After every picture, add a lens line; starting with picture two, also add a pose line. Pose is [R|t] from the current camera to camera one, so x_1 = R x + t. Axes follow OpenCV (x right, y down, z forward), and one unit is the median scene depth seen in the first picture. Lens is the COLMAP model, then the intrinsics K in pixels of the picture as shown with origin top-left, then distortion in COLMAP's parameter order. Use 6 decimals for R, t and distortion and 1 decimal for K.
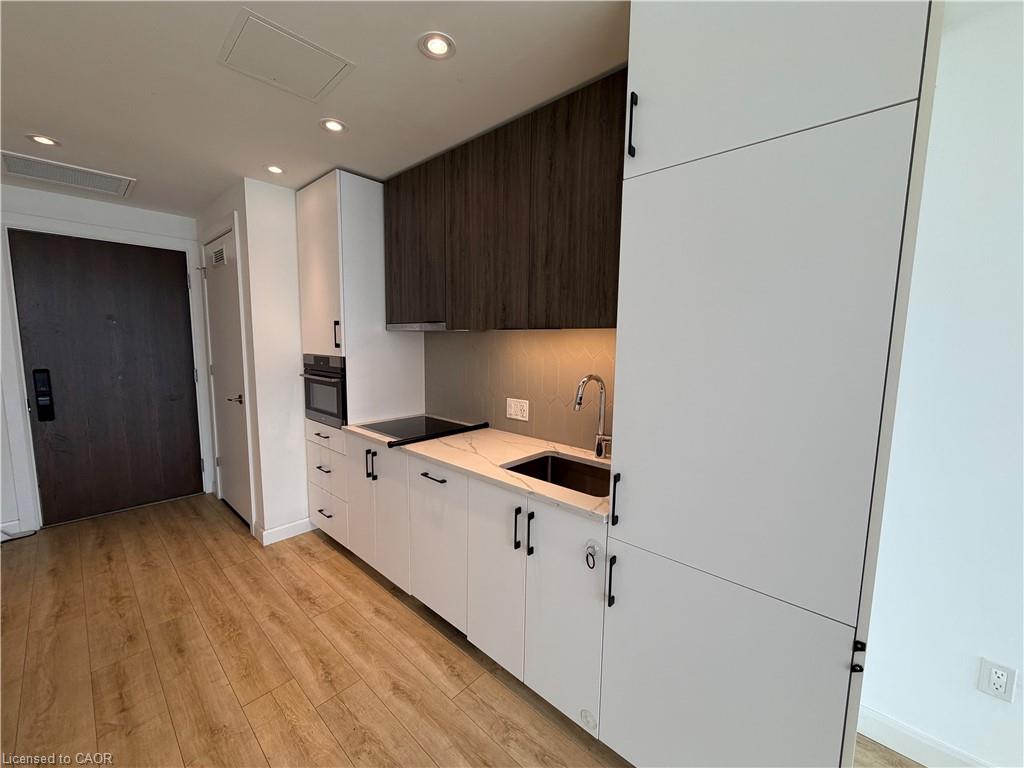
lens RADIAL K [[407.0, 0, 508.8], [0, 407.0, 386.4], [0, 0, 1]] dist [0.001408, -0.000710]
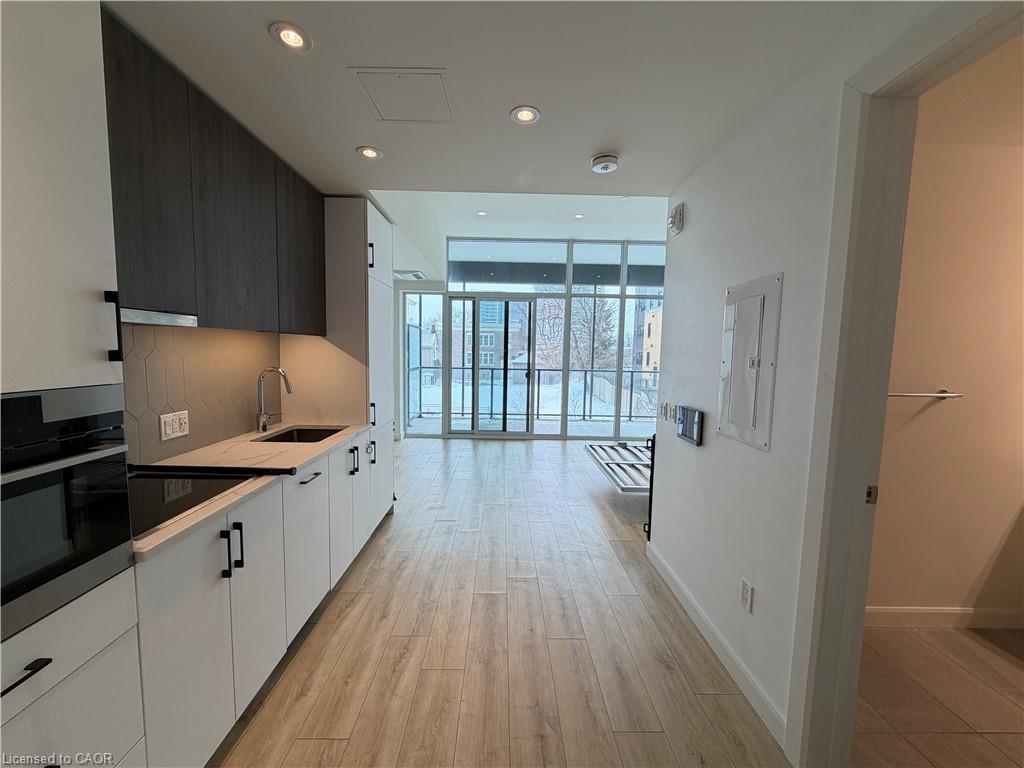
lens RADIAL K [[407.0, 0, 506.6], [0, 407.0, 387.0], [0, 0, 1]] dist [0.001408, -0.000710]
pose [[-0.682350, -0.094757, 0.724858, -1.205944], [0.053847, 0.982355, 0.179107, -0.152420], [-0.729040, 0.161245, -0.665208, 1.252794]]
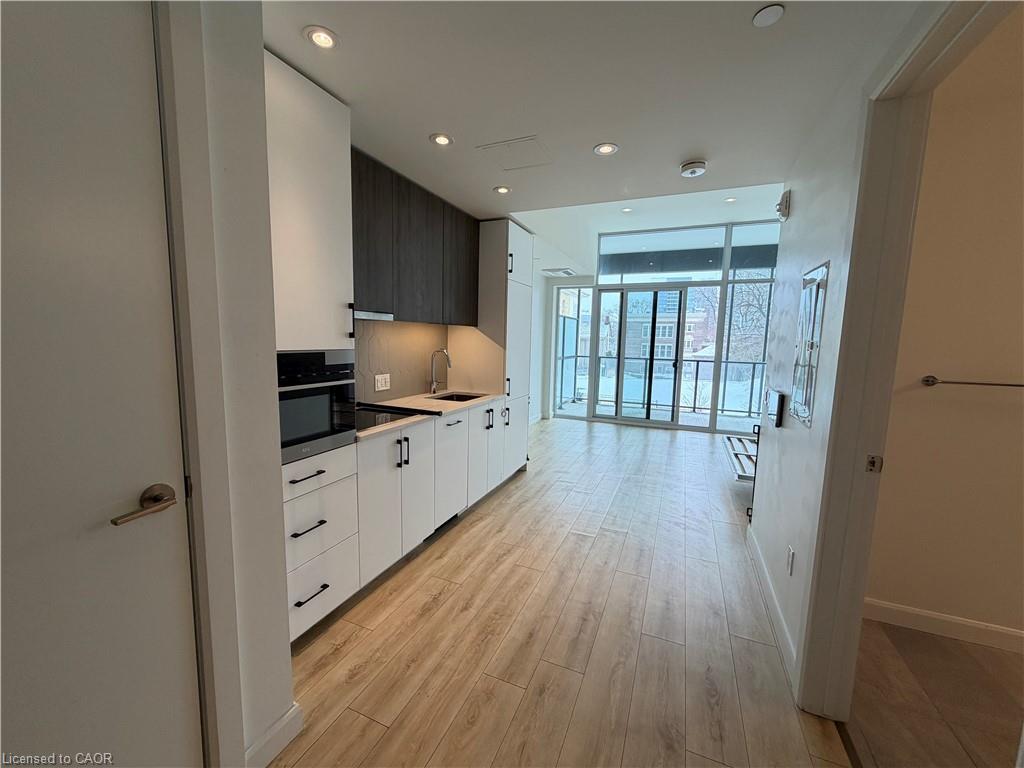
lens RADIAL K [[407.0, 0, 506.2], [0, 407.0, 387.9], [0, 0, 1]] dist [0.001408, -0.000710]
pose [[-0.321958, -0.137521, 0.936713, -1.587816], [0.082047, 0.981619, 0.172314, -0.141402], [-0.943192, 0.132332, -0.304757, 1.228937]]
